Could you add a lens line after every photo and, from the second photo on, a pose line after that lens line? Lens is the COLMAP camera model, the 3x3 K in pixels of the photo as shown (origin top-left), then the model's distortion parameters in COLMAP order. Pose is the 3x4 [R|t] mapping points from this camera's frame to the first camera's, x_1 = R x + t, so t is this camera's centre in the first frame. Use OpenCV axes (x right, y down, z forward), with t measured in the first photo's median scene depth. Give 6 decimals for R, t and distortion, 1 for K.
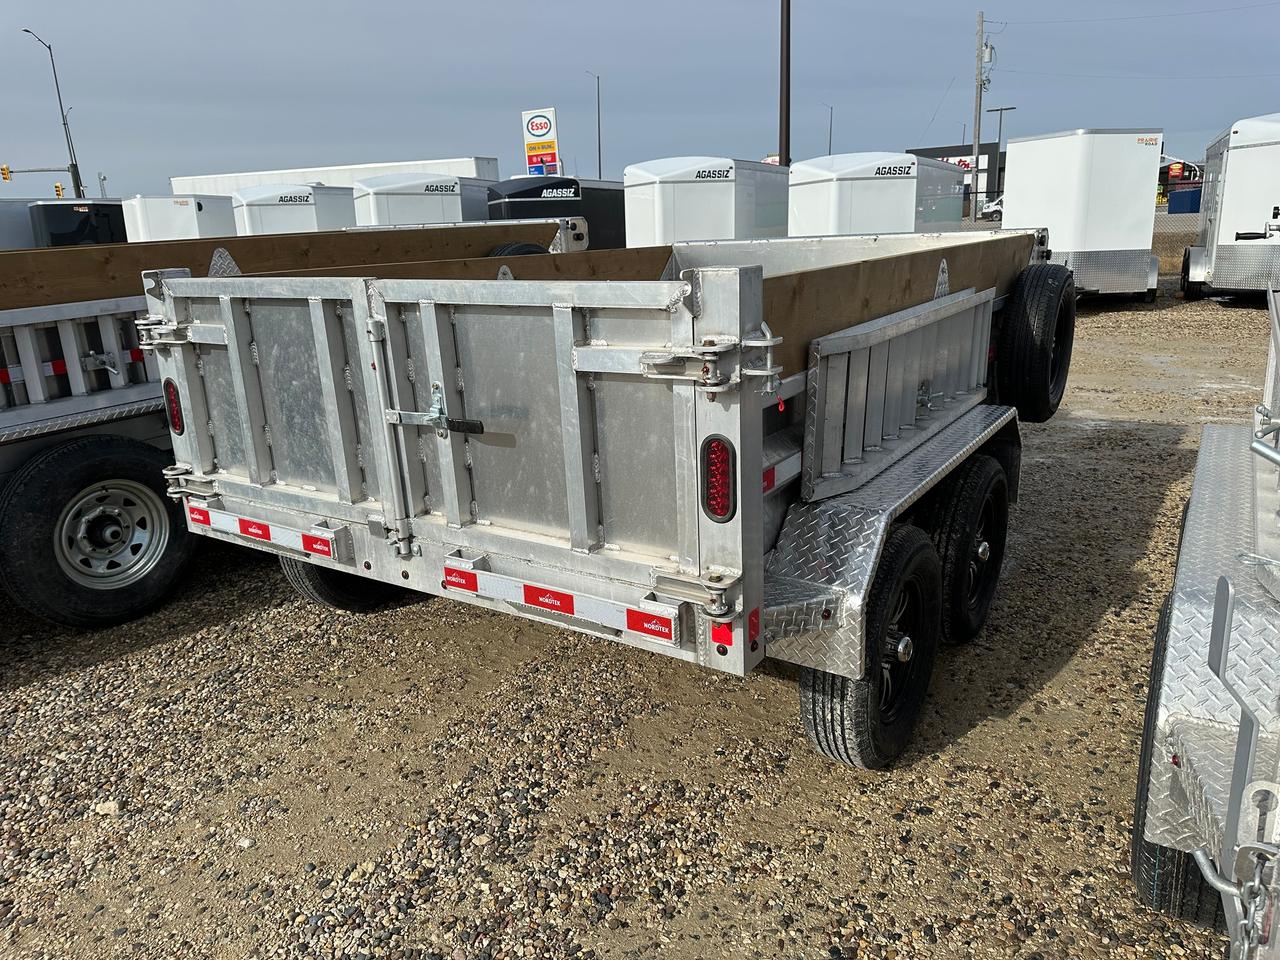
lens RADIAL K [[909.8, 0, 641.7], [0, 909.8, 477.5], [0, 0, 1]] dist [0.061540, -0.082993]
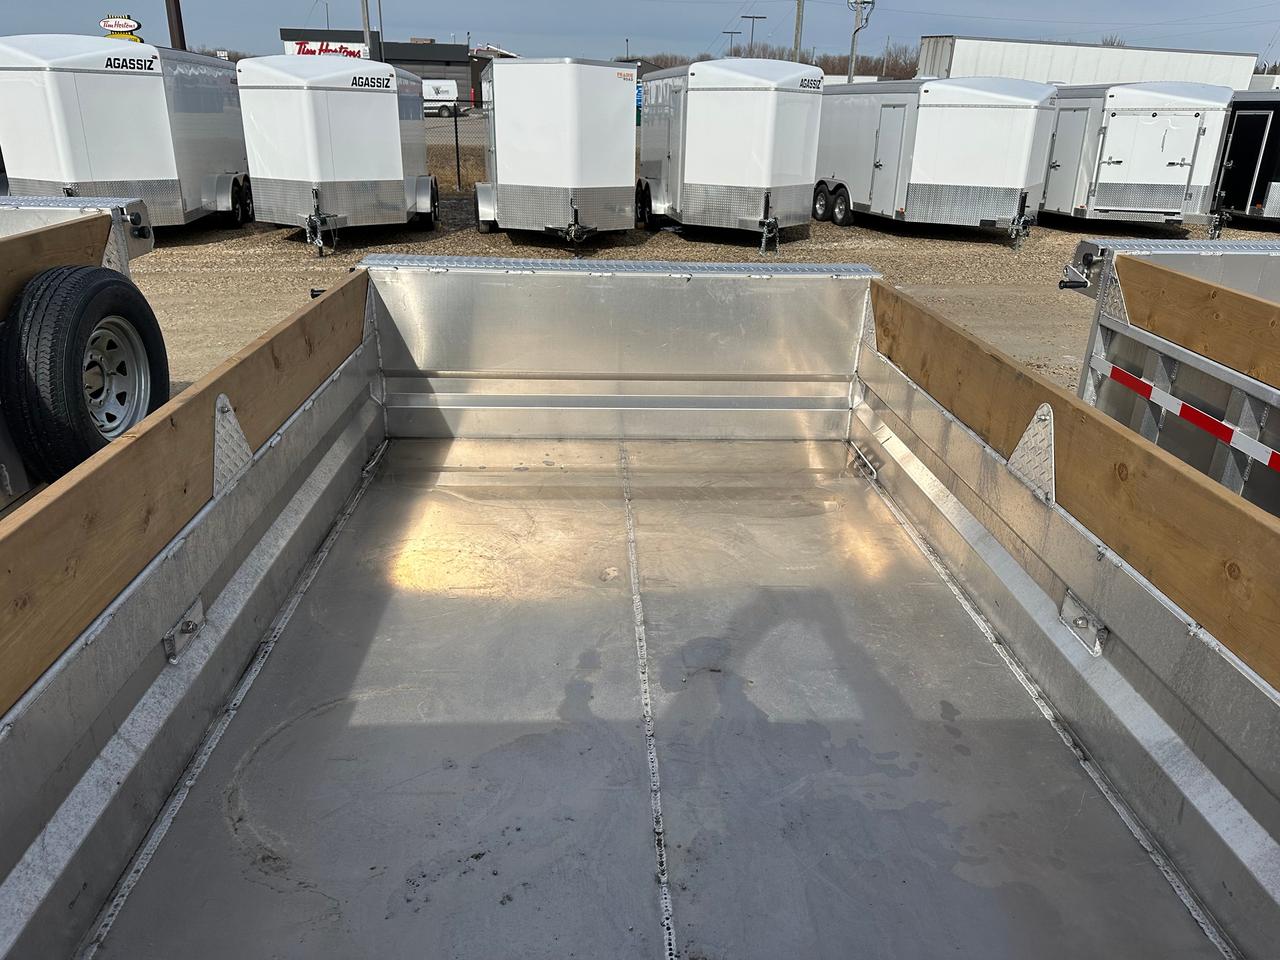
lens RADIAL K [[923.4, 0, 640.0], [0, 923.4, 480.0], [0, 0, 1]] dist [0.004926, -0.008326]
pose [[0.800027, -0.168097, 0.575934, -0.362204], [0.102536, 0.984133, 0.144804, -0.273590], [-0.591137, -0.056793, 0.804569, 0.539434]]
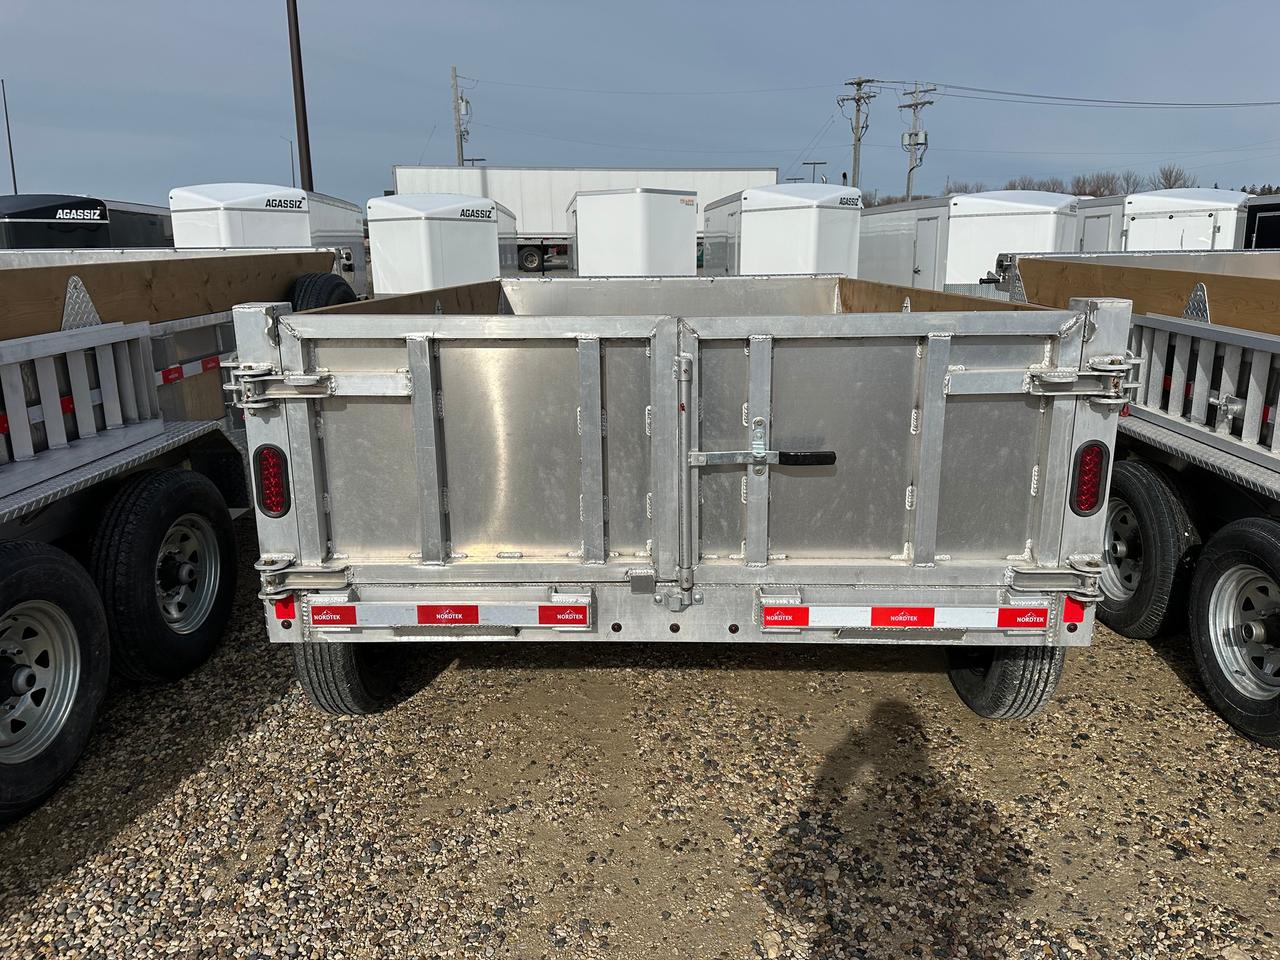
lens RADIAL K [[909.8, 0, 641.7], [0, 909.8, 477.5], [0, 0, 1]] dist [0.061540, -0.082993]
pose [[0.843396, -0.097647, 0.528345, -0.601528], [0.118527, 0.992934, -0.005693, -0.035684], [-0.524056, 0.067425, 0.849011, 0.172664]]
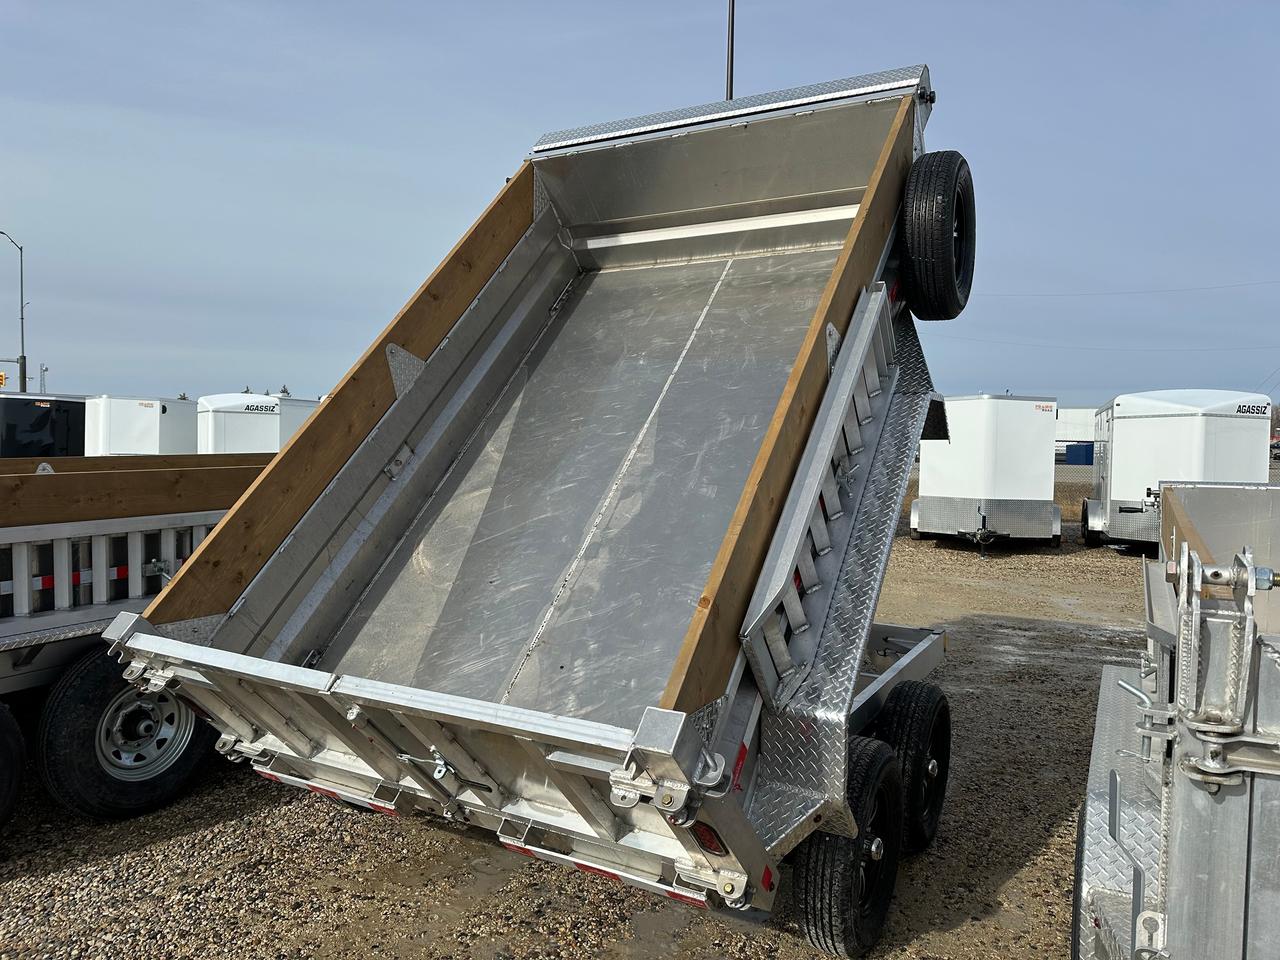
lens RADIAL K [[923.4, 0, 640.0], [0, 923.4, 480.0], [0, 0, 1]] dist [0.004926, -0.008326]
pose [[0.995935, 0.053735, 0.072294, -0.101992], [-0.035865, 0.972775, -0.228960, 0.006757], [-0.082629, 0.225437, 0.970748, -0.189457]]
